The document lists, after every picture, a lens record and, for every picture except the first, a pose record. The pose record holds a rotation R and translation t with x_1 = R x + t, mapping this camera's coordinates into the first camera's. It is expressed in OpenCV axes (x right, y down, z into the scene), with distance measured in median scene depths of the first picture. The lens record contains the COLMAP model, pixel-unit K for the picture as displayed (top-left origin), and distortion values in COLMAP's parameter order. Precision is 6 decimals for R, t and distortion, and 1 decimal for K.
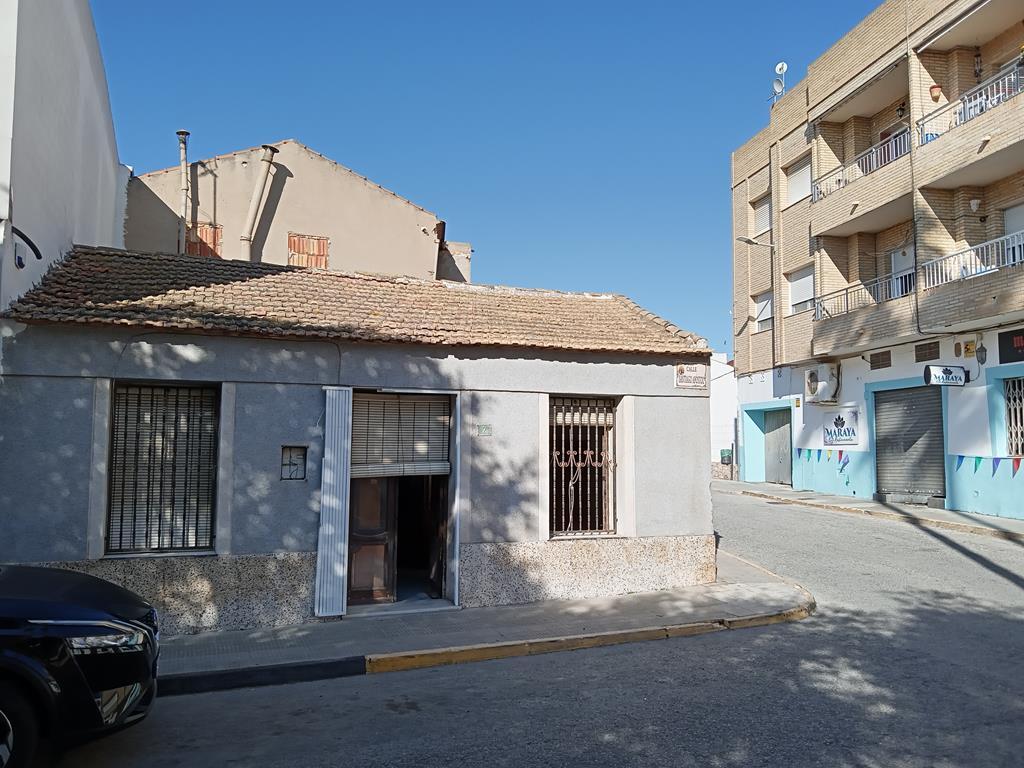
lens RADIAL K [[790.4, 0, 512.0], [0, 790.4, 384.0], [0, 0, 1]] dist [0.047130, -0.088826]
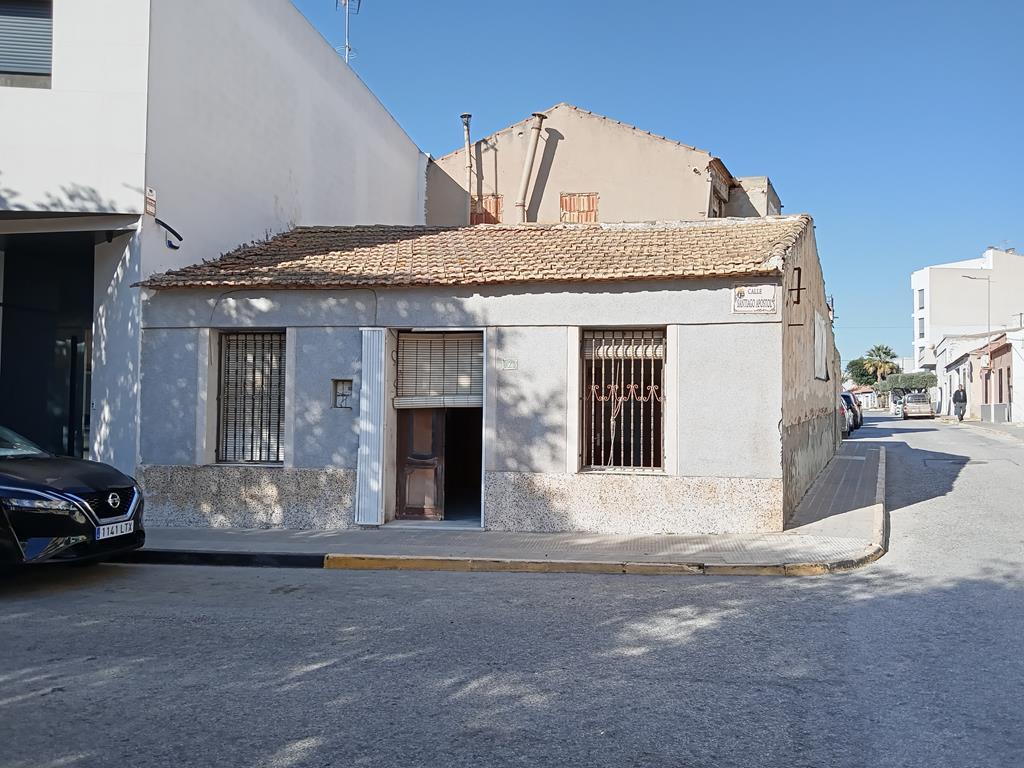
lens RADIAL K [[789.7, 0, 527.4], [0, 789.7, 381.9], [0, 0, 1]] dist [0.137026, -0.327267]
pose [[0.861677, -0.011645, -0.507324, 0.520302], [0.036715, 0.998547, 0.039439, 0.042441], [0.506128, -0.052610, 0.860852, 0.116270]]
